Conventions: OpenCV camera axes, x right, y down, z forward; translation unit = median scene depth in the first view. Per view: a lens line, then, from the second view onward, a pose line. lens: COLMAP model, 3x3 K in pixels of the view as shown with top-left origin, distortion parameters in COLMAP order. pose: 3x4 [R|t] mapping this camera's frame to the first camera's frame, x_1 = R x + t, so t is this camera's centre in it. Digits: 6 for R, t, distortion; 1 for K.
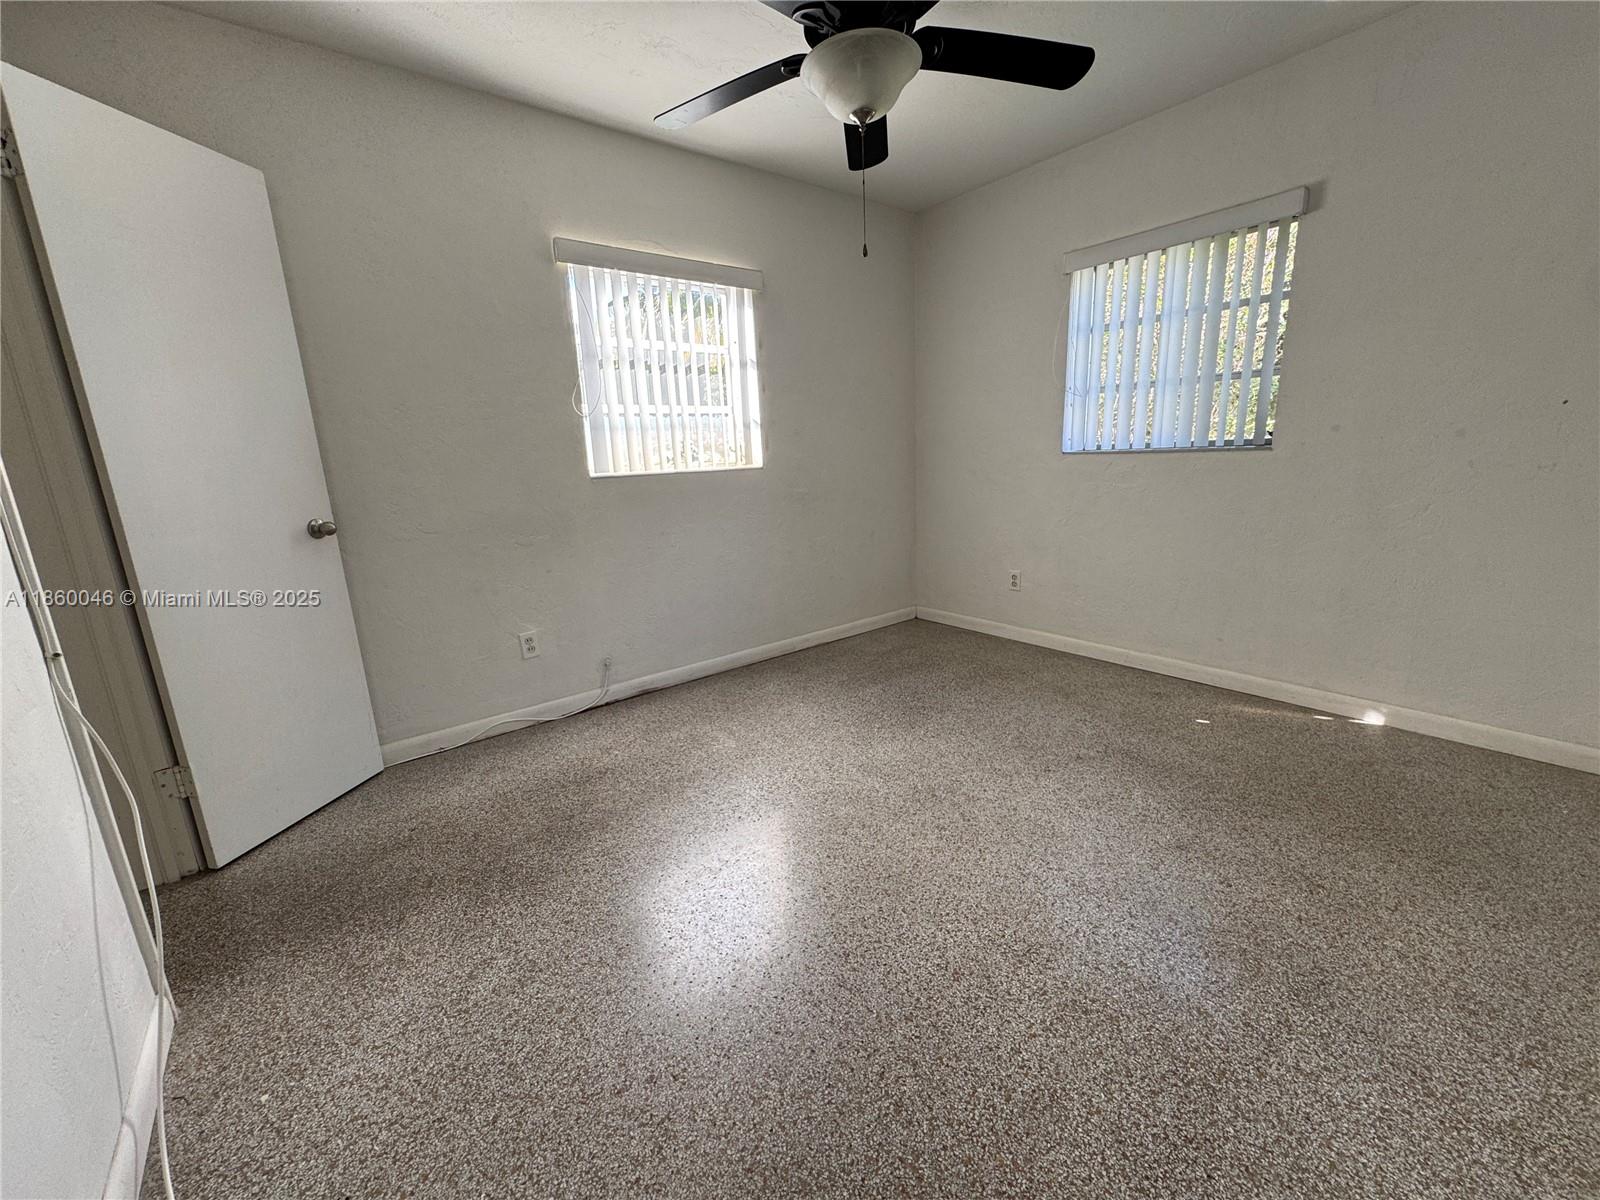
lens RADIAL K [[635.9, 0, 796.2], [0, 635.9, 596.0], [0, 0, 1]] dist [-0.004155, 0.000462]
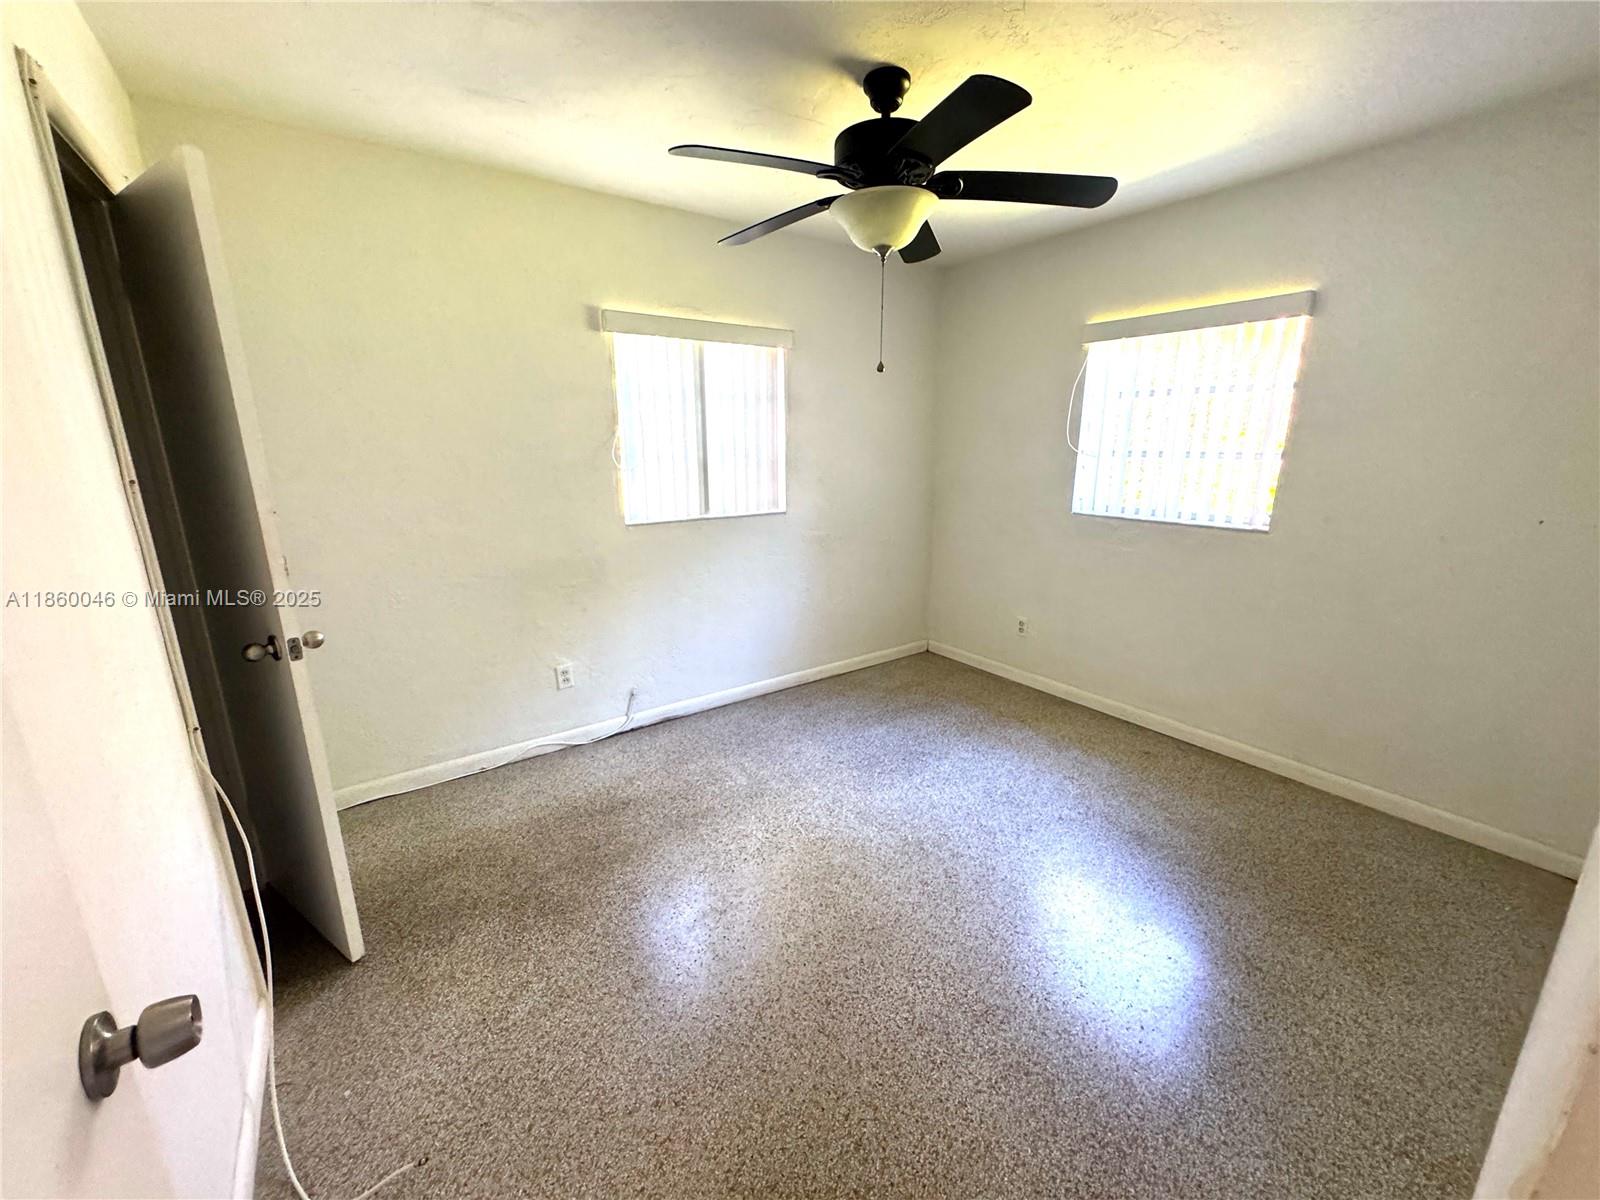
lens RADIAL K [[635.9, 0, 795.7], [0, 635.9, 594.9], [0, 0, 1]] dist [-0.004155, 0.000462]
pose [[0.997990, 0.048862, -0.040360, 0.026815], [-0.048016, 0.998611, 0.021672, -0.176813], [0.041363, -0.019690, 0.998950, -0.129044]]
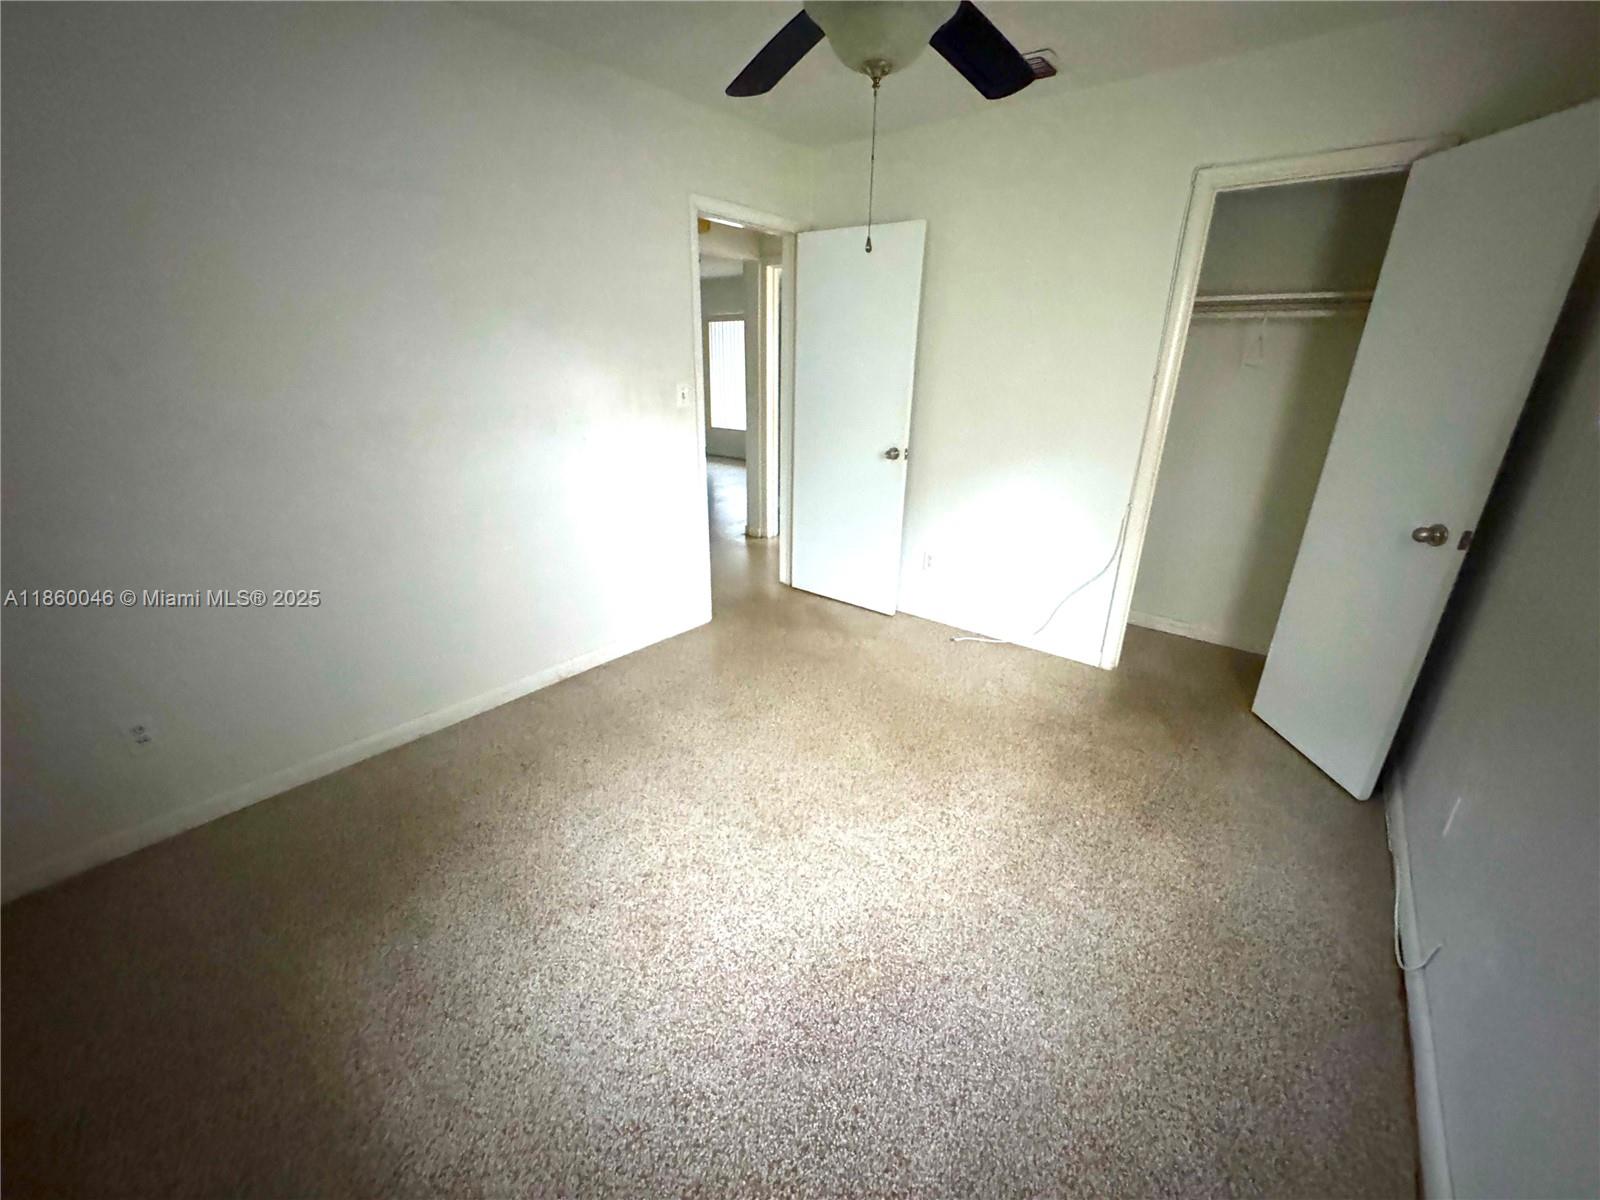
lens RADIAL K [[635.9, 0, 800.2], [0, 635.9, 591.7], [0, 0, 1]] dist [-0.004155, 0.000462]
pose [[-0.973447, 0.103776, -0.204037, 0.443121], [-0.024919, 0.837997, 0.545106, -0.662302], [0.227551, 0.535716, -0.813160, 2.035289]]
